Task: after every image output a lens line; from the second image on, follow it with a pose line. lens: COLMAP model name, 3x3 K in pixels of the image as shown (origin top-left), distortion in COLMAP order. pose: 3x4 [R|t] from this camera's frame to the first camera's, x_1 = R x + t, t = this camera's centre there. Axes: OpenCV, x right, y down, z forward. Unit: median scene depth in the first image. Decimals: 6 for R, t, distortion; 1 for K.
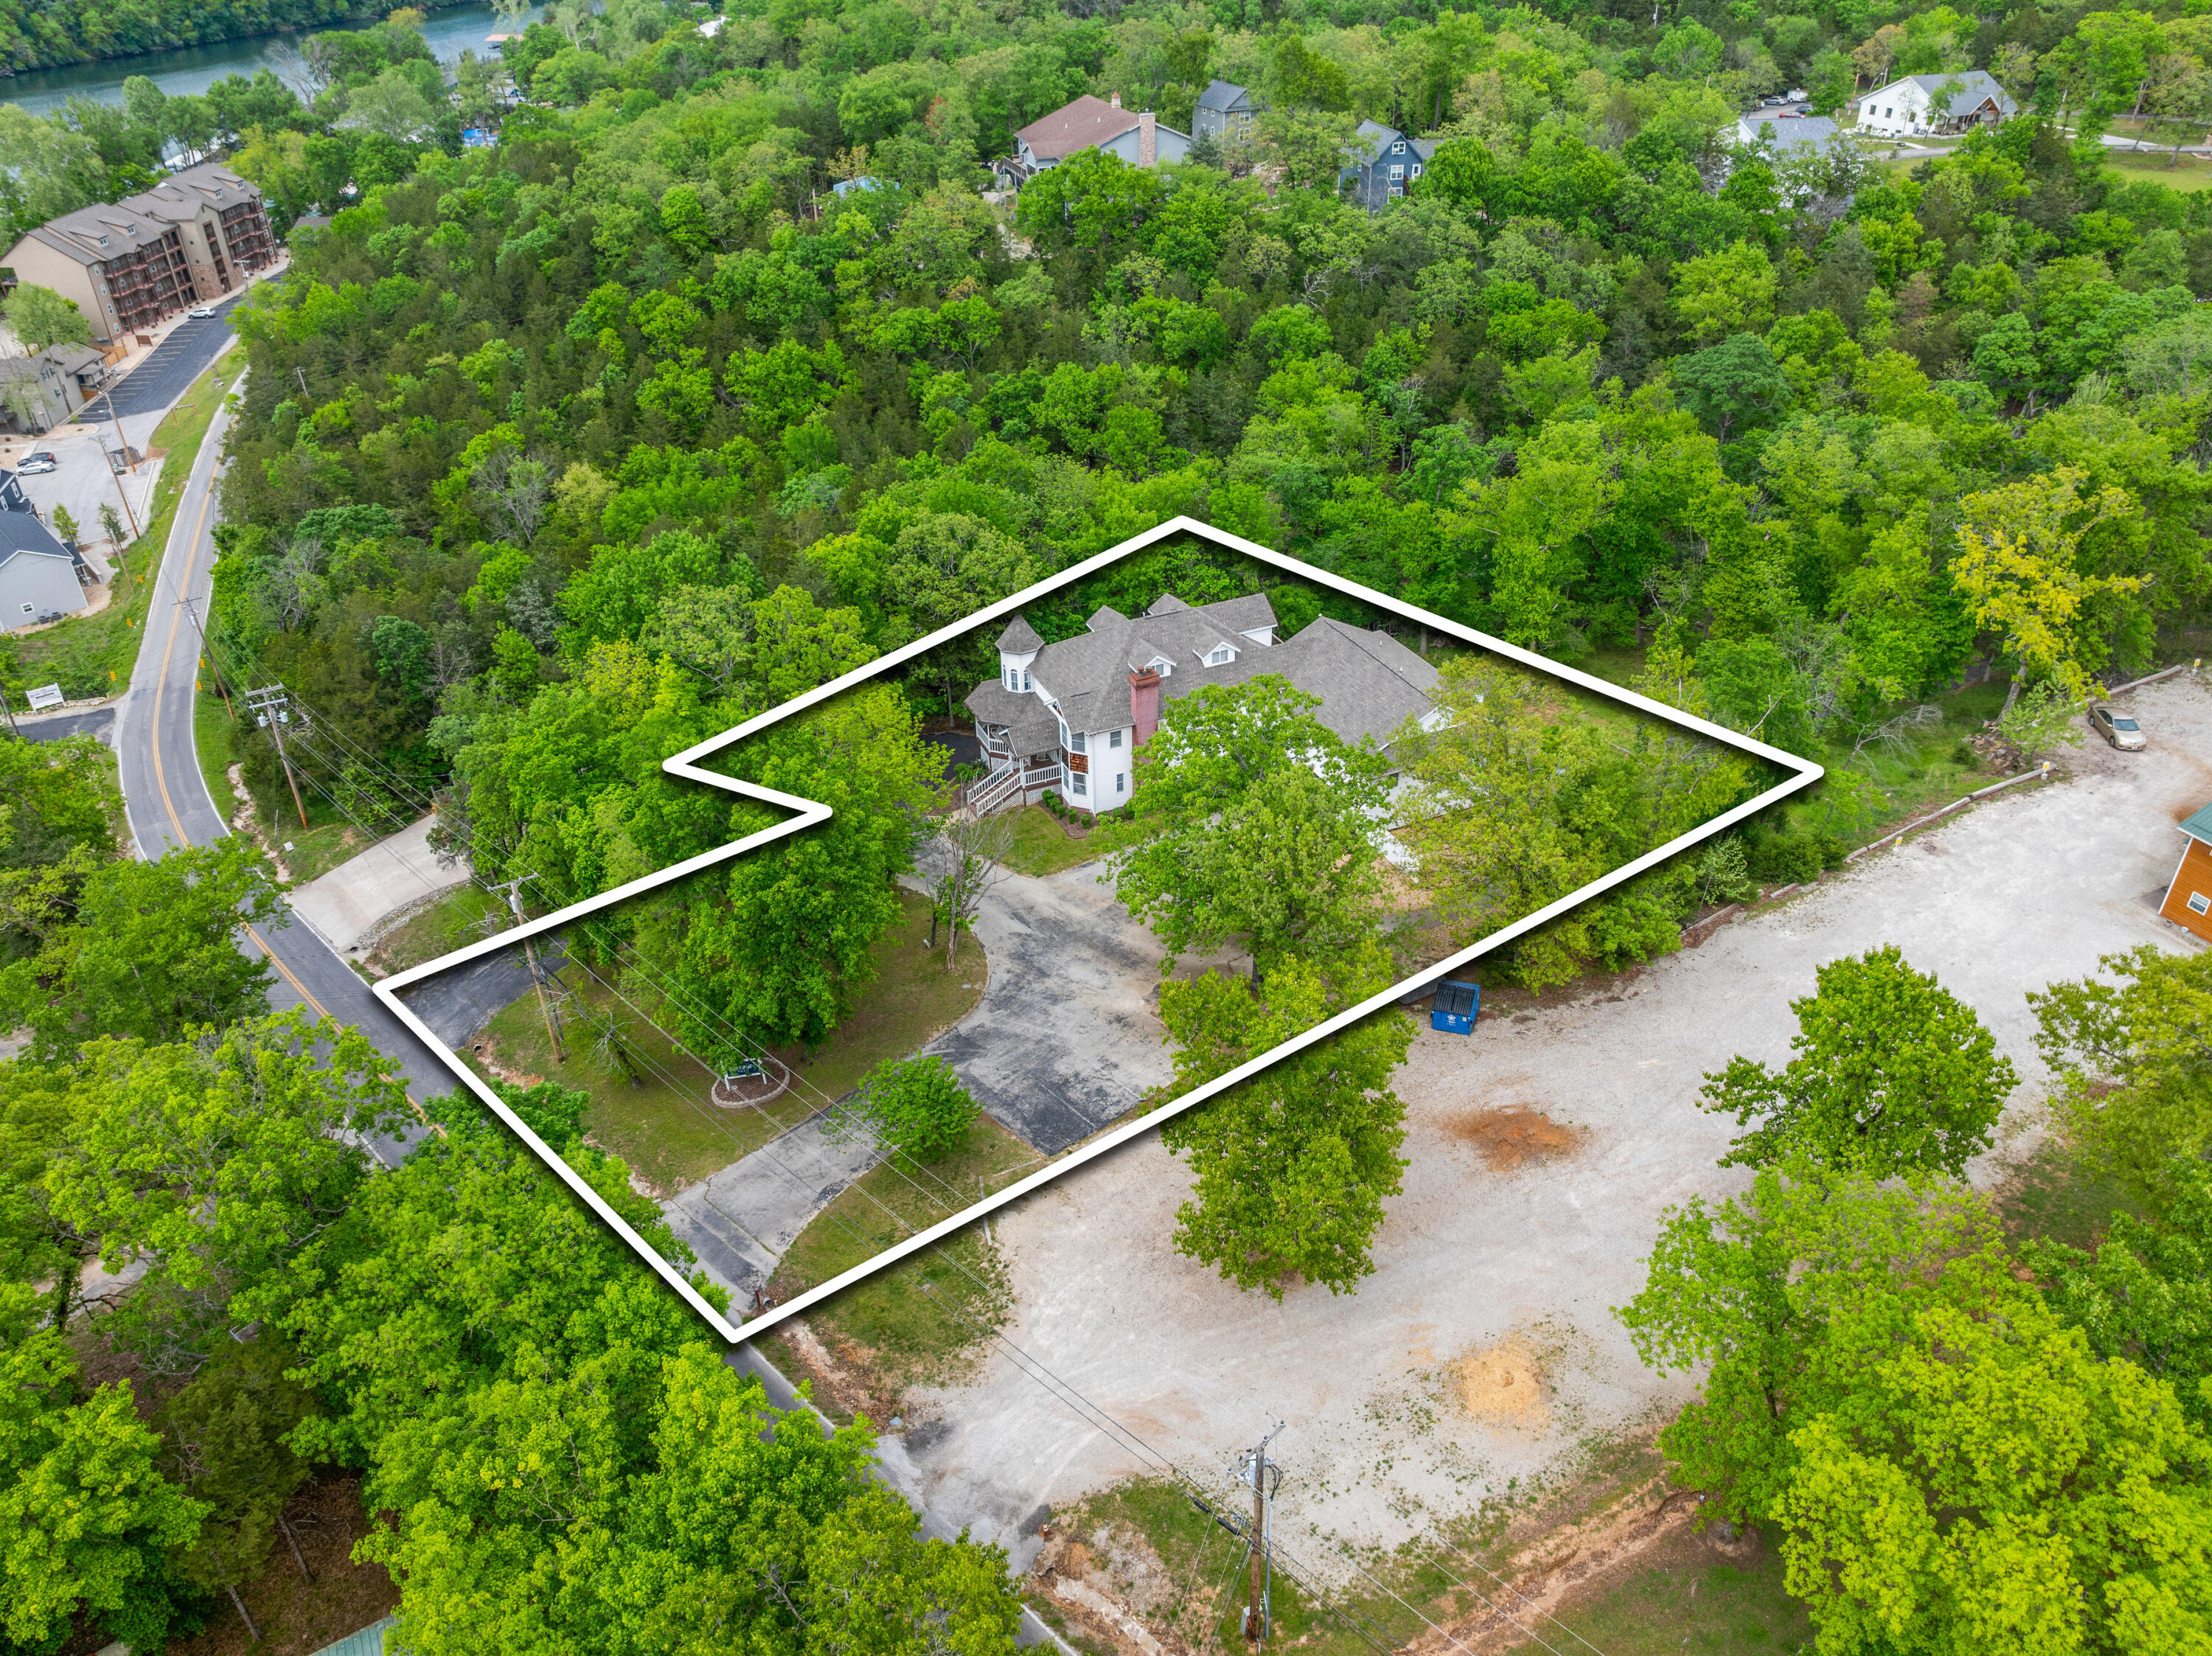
lens RADIAL K [[1555.7, 0, 1106.0], [0, 1555.7, 828.0], [0, 0, 1]] dist [-0.052071, 0.022983]
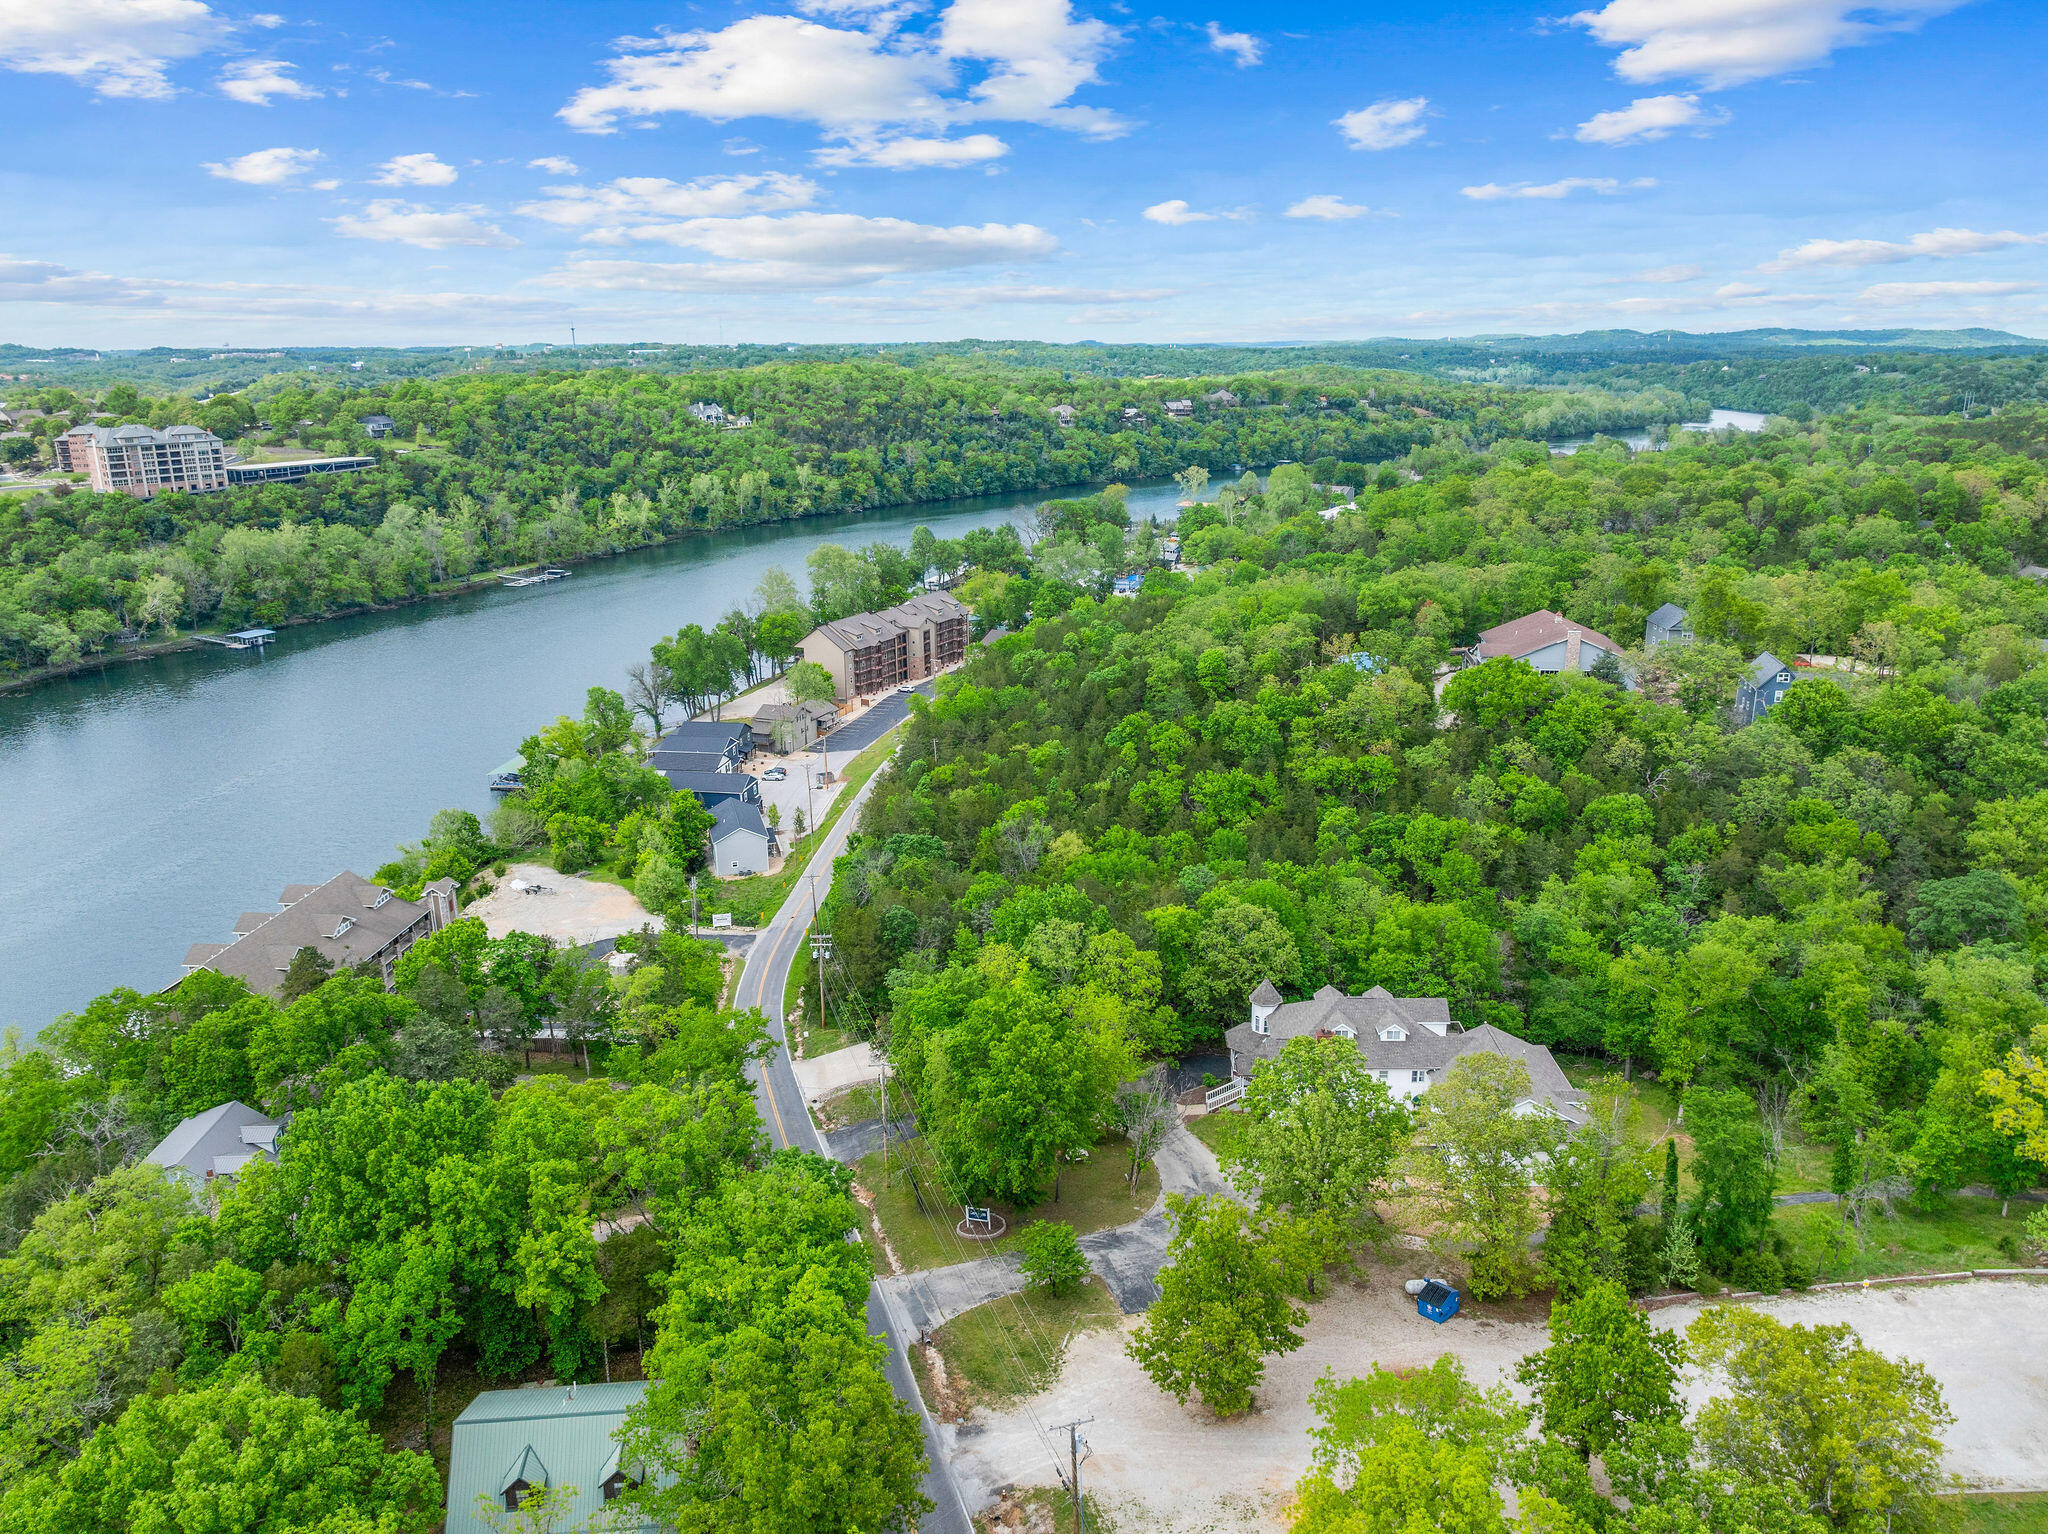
lens RADIAL K [[1440.4, 0, 1024.0], [0, 1440.4, 767.0], [0, 0, 1]] dist [-0.052071, 0.022983]
pose [[0.888702, 0.126589, -0.440663, 0.180955], [-0.246919, 0.941984, -0.227368, 0.021253], [0.386316, 0.310871, 0.868401, -0.181048]]
